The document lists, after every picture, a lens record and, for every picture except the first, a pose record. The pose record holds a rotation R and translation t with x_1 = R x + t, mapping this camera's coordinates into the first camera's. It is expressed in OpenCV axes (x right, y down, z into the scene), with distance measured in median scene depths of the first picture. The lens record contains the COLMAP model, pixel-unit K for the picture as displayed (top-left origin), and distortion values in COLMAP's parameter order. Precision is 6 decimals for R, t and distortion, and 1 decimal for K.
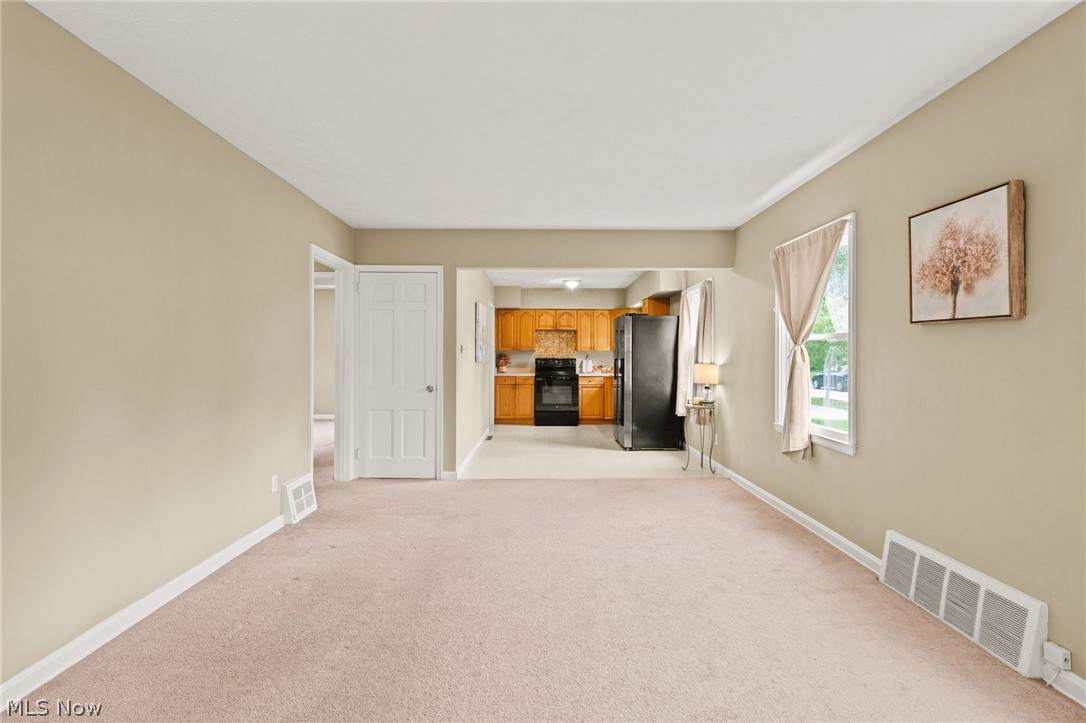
lens RADIAL K [[498.2, 0, 541.6], [0, 498.2, 355.3], [0, 0, 1]] dist [0.001832, 0.000712]
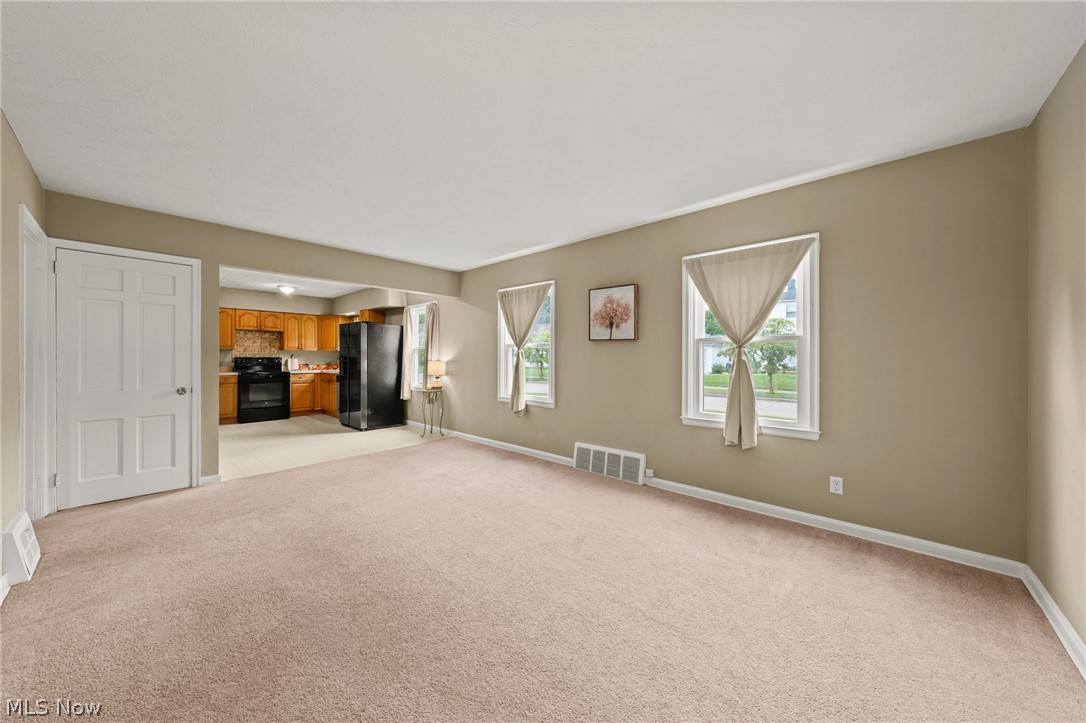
lens RADIAL K [[376.4, 0, 544.1], [0, 376.4, 360.0], [0, 0, 1]] dist [0.000486, -0.000037]
pose [[0.675655, -0.007833, 0.737177, -0.284661], [-0.002965, 0.999907, 0.013342, -0.001373], [-0.737212, -0.011201, 0.675568, 0.038215]]
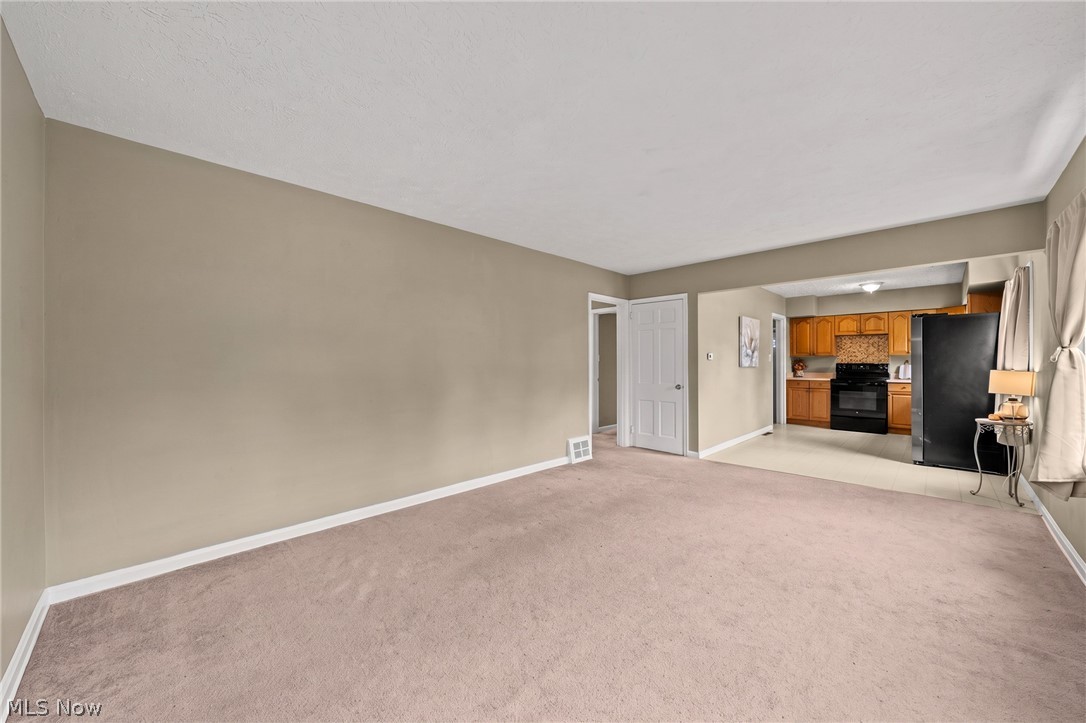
lens RADIAL K [[397.4, 0, 541.4], [0, 397.4, 363.5], [0, 0, 1]] dist [-0.001385, 0.000238]
pose [[0.699675, -0.002329, -0.714458, 0.277705], [0.006567, 0.999973, 0.003172, -0.001296], [0.714431, -0.006911, 0.699672, -0.003223]]
